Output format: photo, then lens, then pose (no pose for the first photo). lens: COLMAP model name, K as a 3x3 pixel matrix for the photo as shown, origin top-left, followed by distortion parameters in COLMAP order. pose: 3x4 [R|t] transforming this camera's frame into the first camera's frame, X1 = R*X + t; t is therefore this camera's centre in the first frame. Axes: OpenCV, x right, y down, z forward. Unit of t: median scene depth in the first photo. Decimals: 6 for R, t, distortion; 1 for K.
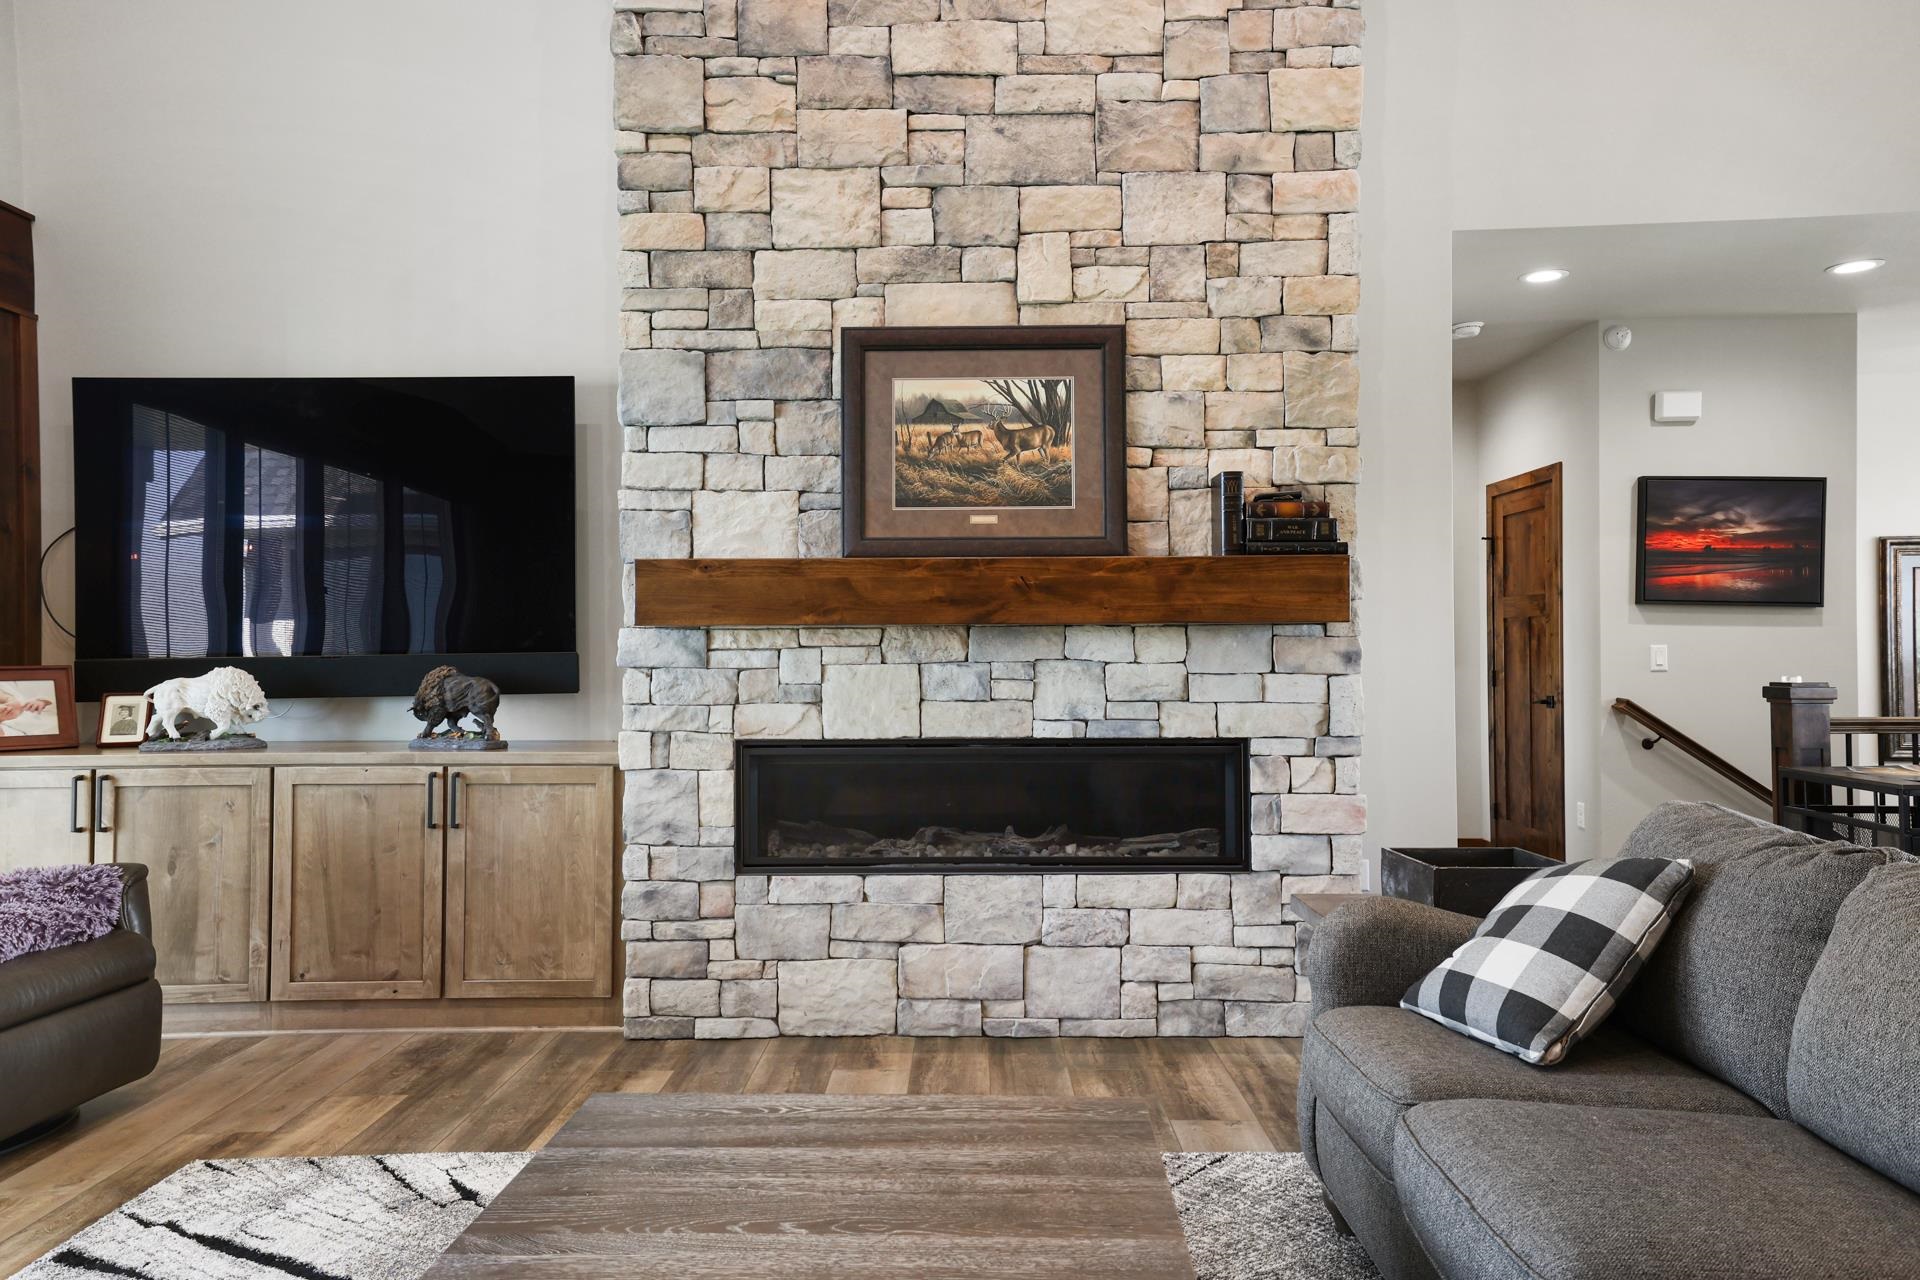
lens RADIAL K [[1336.8, 0, 948.7], [0, 1336.8, 641.9], [0, 0, 1]] dist [0.071342, 0.005955]
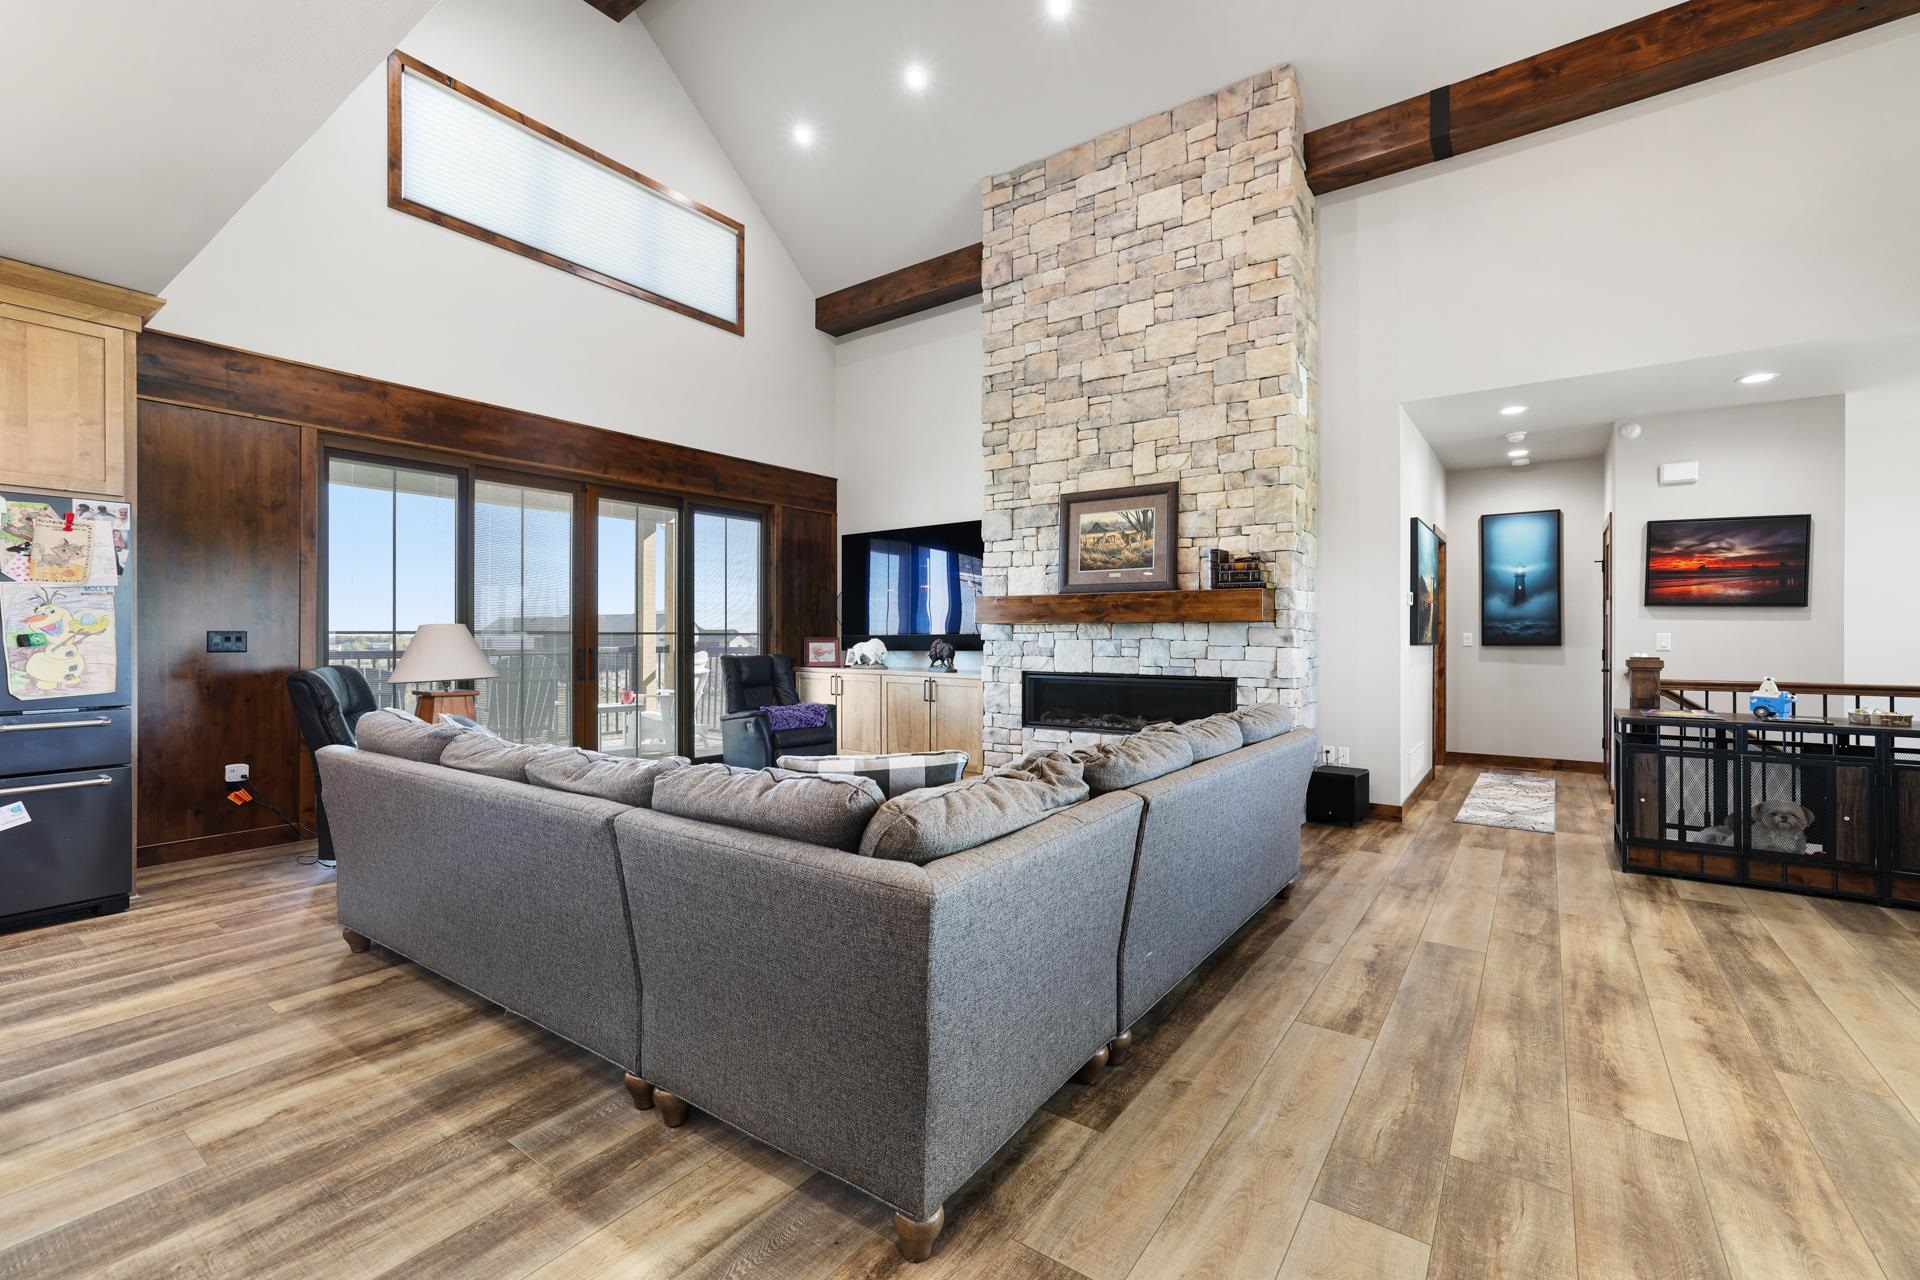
lens RADIAL K [[817.9, 0, 960.4], [0, 817.9, 638.4], [0, 0, 1]] dist [-0.001748, 0.000560]
pose [[0.821295, 0.008526, -0.570439, 0.580400], [-0.001387, 0.999915, 0.012949, -0.003590], [0.570501, -0.009844, 0.821238, -0.257478]]
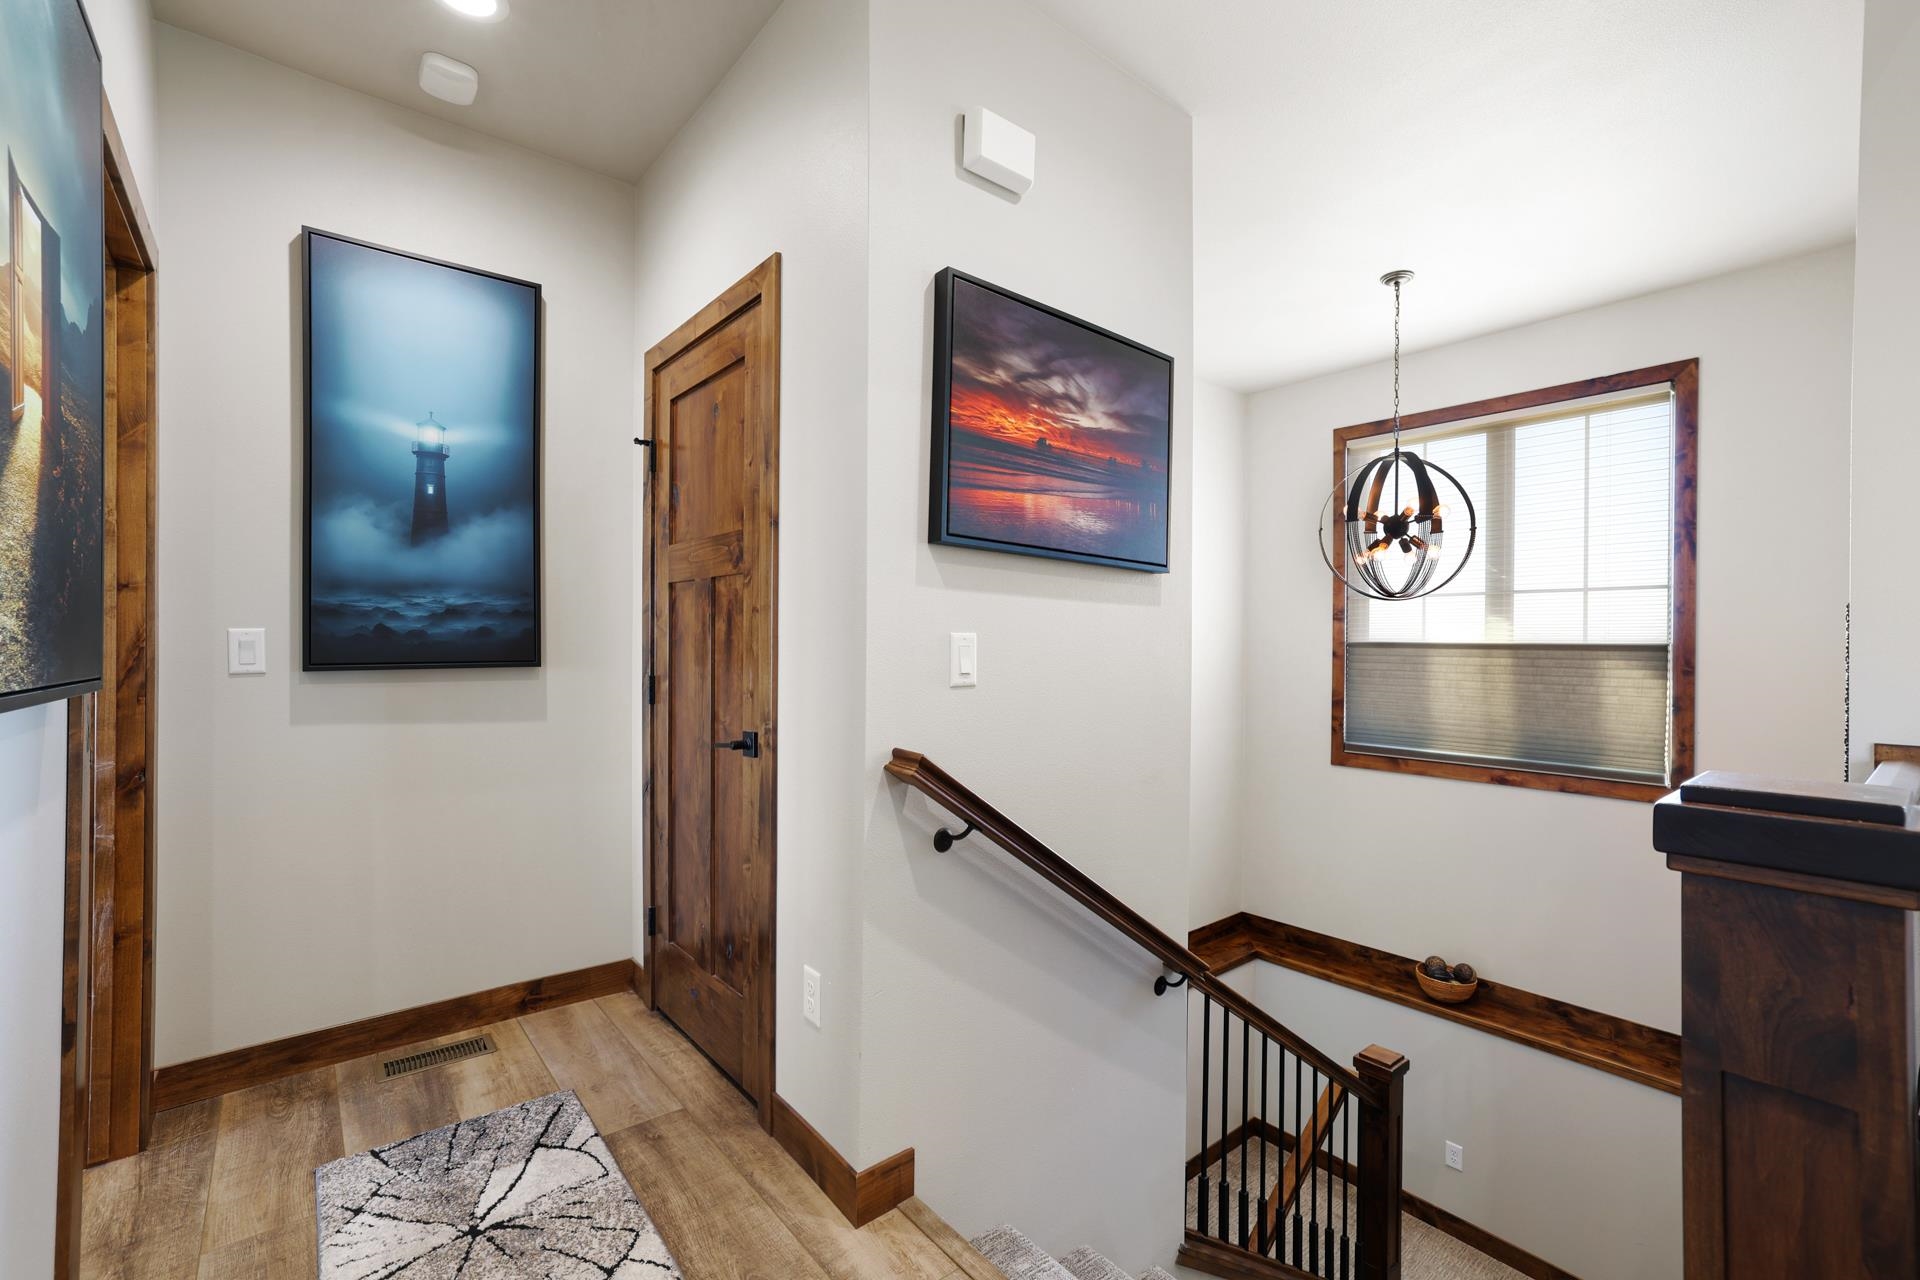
lens RADIAL K [[817.9, 0, 953.5], [0, 817.9, 642.4], [0, 0, 1]] dist [-0.001748, 0.000560]
pose [[0.764935, 0.008805, 0.644048, 0.482842], [-0.014021, 0.999897, 0.002983, 0.007364], [-0.643955, -0.011312, 0.764980, 1.137432]]
